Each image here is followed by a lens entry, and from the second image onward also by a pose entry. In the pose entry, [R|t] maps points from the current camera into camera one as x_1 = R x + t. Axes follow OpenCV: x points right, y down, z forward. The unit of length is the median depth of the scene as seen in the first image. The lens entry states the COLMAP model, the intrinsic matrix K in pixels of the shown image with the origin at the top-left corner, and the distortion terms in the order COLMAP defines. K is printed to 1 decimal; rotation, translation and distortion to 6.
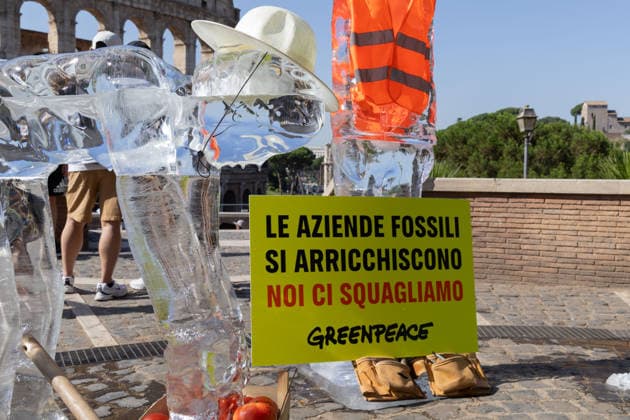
lens RADIAL K [[698.8, 0, 333.2], [0, 698.8, 212.2], [0, 0, 1]] dist [-0.011425, 0.000000]
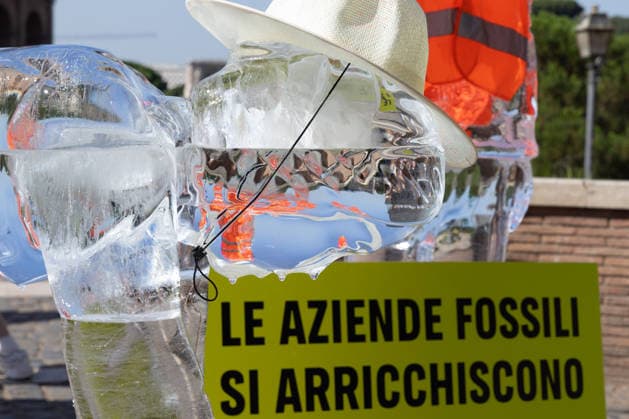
lens RADIAL K [[1357.9, 0, 312.2], [0, 1357.9, 212.6], [0, 0, 1]] dist [0.024611, 0.000000]
pose [[0.996605, 0.008526, 0.081892, -0.106263], [-0.009609, 0.999871, 0.012838, -0.070767], [-0.081772, -0.013582, 0.996559, 0.008620]]
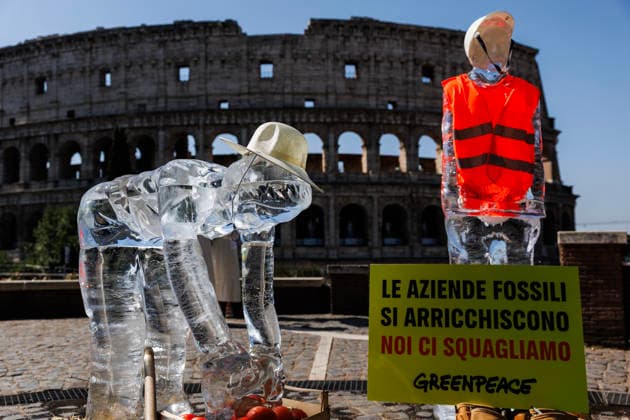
lens RADIAL K [[574.7, 0, 316.7], [0, 574.7, 221.9], [0, 0, 1]] dist [-0.002560, 0.000000]
pose [[0.860562, -0.051592, -0.506727, 0.320006], [-0.010878, 0.992768, -0.119551, 0.025203], [0.509230, 0.108393, 0.853777, 0.033966]]
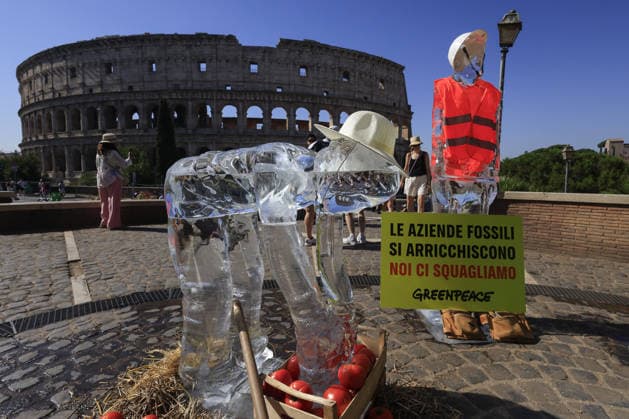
lens RADIAL K [[311.5, 0, 333.1], [0, 311.5, 199.7], [0, 0, 1]] dist [0.000303, -0.001417]
pose [[0.930937, 0.017226, -0.364775, 0.055501], [-0.014861, 0.999846, 0.009291, -0.058867], [0.364879, -0.003228, 0.931050, 0.188875]]
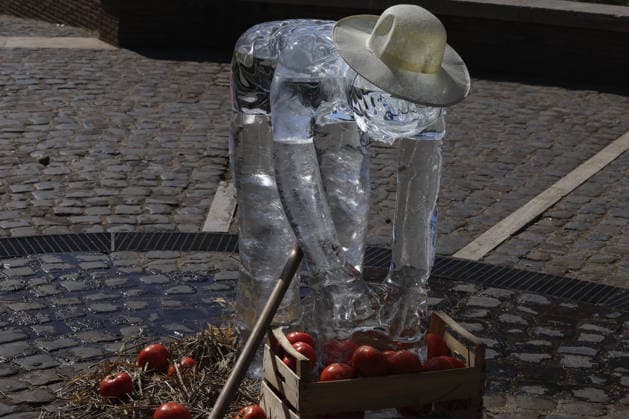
lens RADIAL K [[1577.6, 0, 317.3], [0, 1577.6, 208.9], [0, 0, 1]] dist [0.060073, 0.000000]
pose [[0.426600, 0.224057, -0.876248, 1.169336], [-0.088985, 0.974526, 0.205865, -0.267613], [0.900052, -0.009849, 0.435670, -0.113902]]
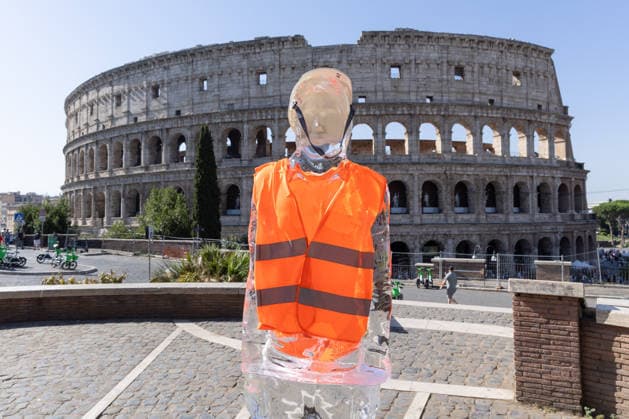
lens RADIAL K [[456.2, 0, 322.4], [0, 456.2, 199.8], [0, 0, 1]] dist [-0.001802, -0.011457]
pose [[0.803164, -0.048438, -0.593785, 0.419997], [-0.017673, 0.994313, -0.105016, -0.250826], [0.595495, 0.094839, 0.797741, 0.586648]]
